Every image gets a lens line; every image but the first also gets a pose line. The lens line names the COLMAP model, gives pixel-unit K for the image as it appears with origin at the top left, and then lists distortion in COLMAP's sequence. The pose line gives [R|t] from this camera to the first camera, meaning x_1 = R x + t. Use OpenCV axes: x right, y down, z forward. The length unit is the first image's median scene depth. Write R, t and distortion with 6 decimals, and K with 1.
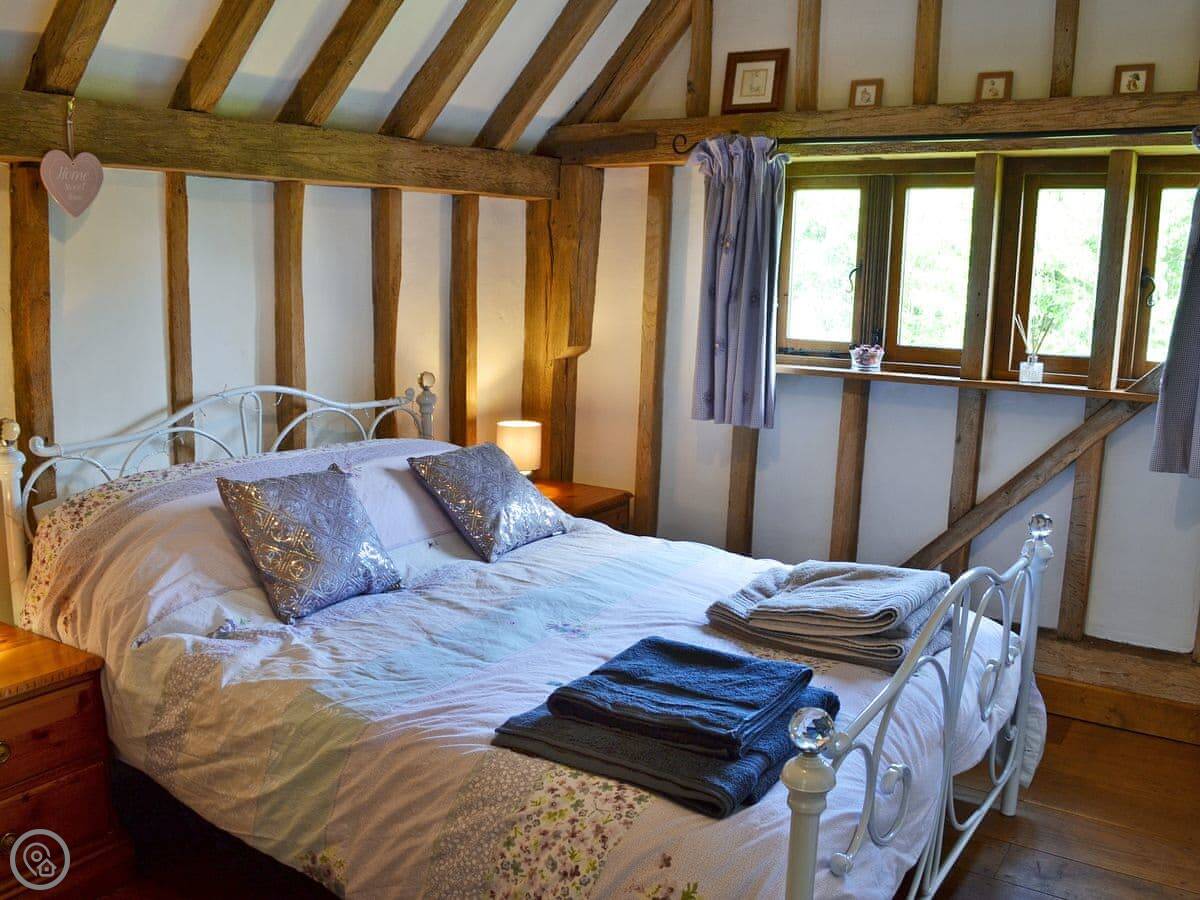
lens RADIAL K [[1110.2, 0, 600.0], [0, 1110.2, 450.0], [0, 0, 1]] dist [-0.048250, 0.005848]
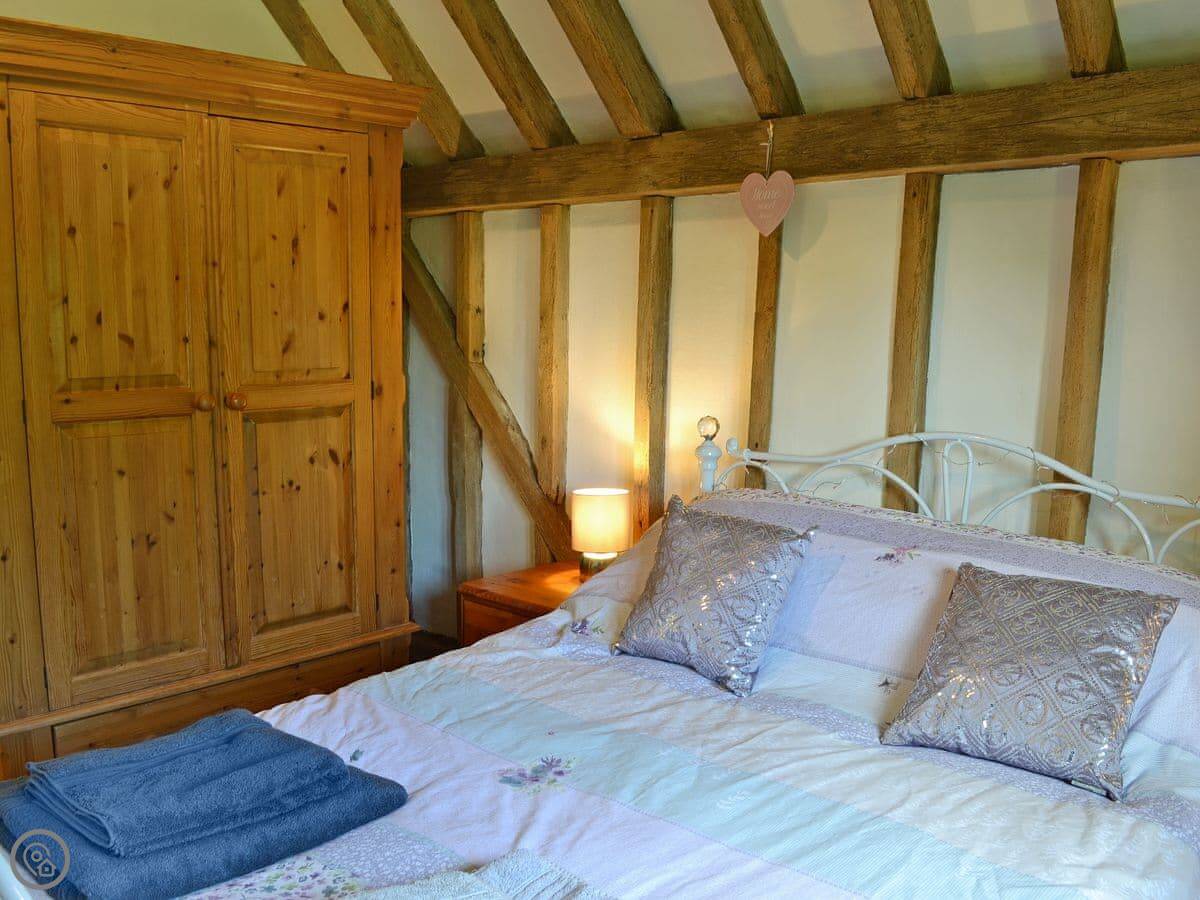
lens RADIAL K [[1110.2, 0, 600.0], [0, 1110.2, 450.0], [0, 0, 1]] dist [-0.048250, 0.005848]
pose [[-0.171390, 0.119607, -0.977916, 0.602402], [-0.165572, 0.974989, 0.148267, -0.144329], [0.971191, 0.187327, -0.147300, 1.048711]]
